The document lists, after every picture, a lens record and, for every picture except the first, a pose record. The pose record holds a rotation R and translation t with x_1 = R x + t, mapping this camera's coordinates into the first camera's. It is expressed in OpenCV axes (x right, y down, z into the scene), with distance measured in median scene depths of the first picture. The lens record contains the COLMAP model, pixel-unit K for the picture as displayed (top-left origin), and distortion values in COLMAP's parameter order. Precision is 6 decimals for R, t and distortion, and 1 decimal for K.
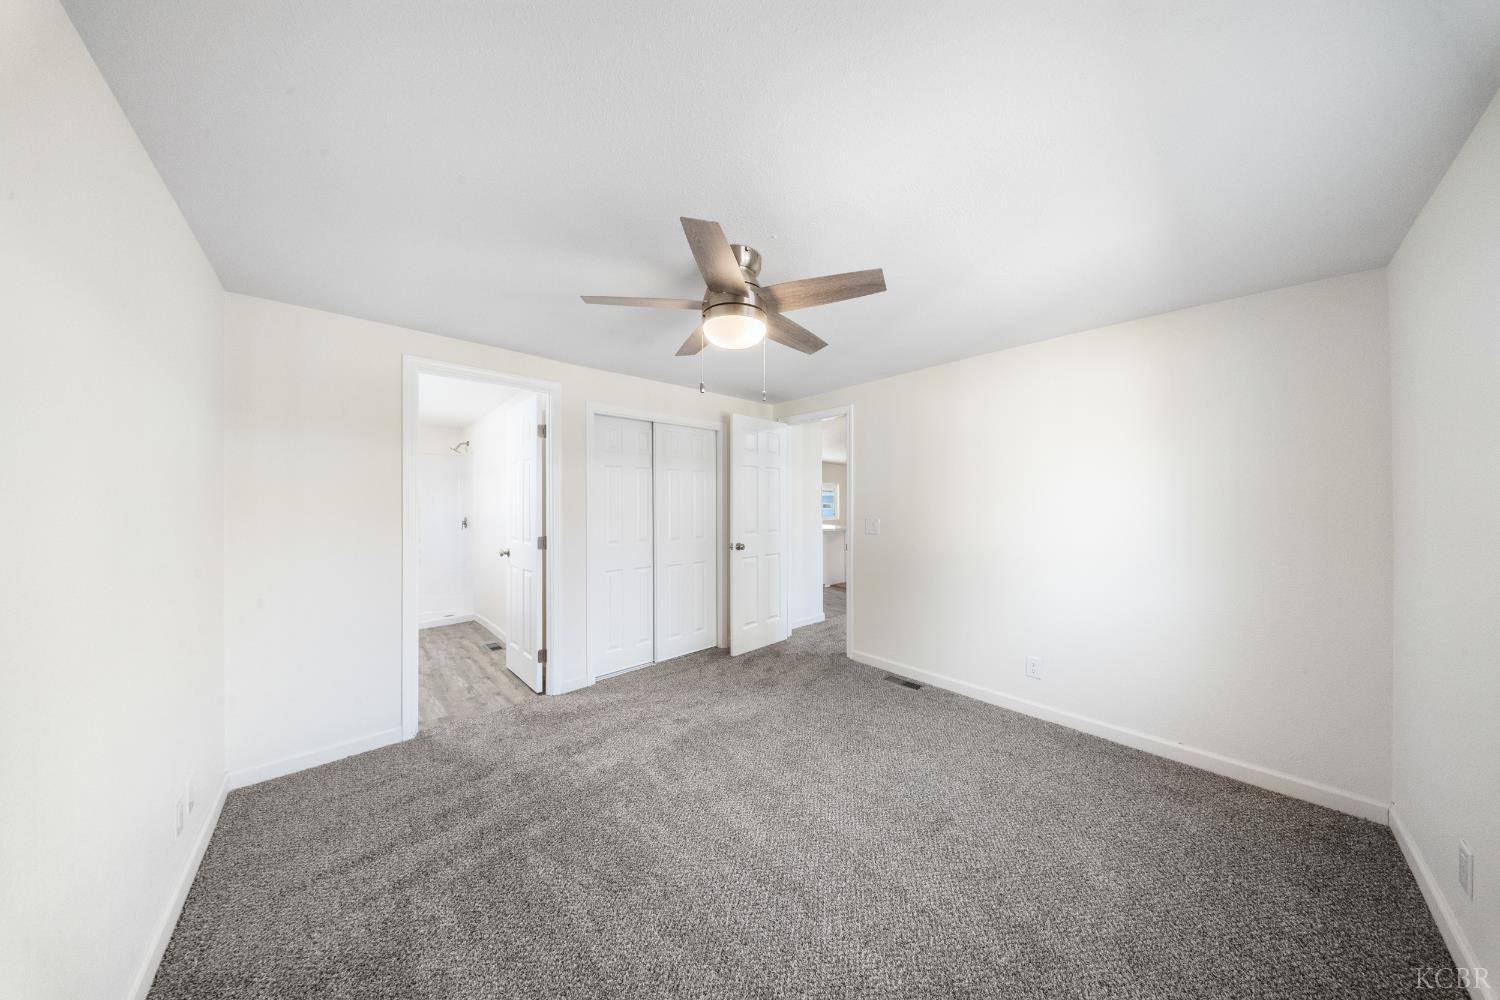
lens RADIAL K [[446.7, 0, 744.1], [0, 446.7, 485.9], [0, 0, 1]] dist [0.000077, -0.000032]
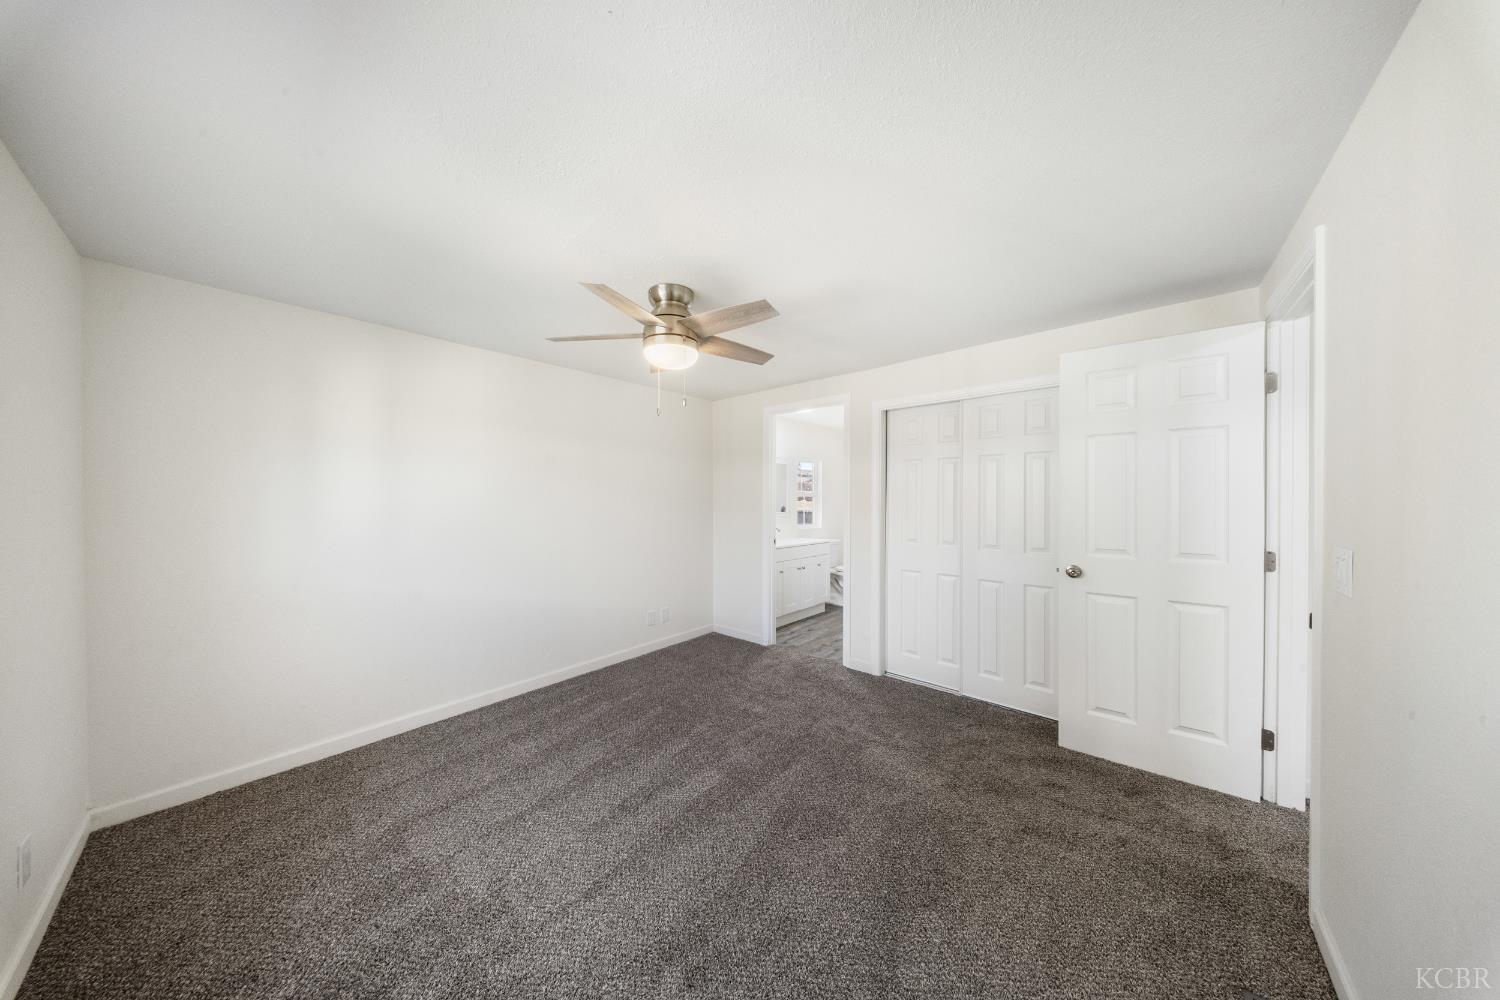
lens RADIAL K [[446.7, 0, 744.1], [0, 446.7, 485.9], [0, 0, 1]] dist [0.000077, -0.000032]
pose [[0.106841, -0.018680, -0.994101, 0.594012], [0.044001, 0.998933, -0.014042, 0.007243], [0.993302, -0.042241, 0.107549, 0.538688]]
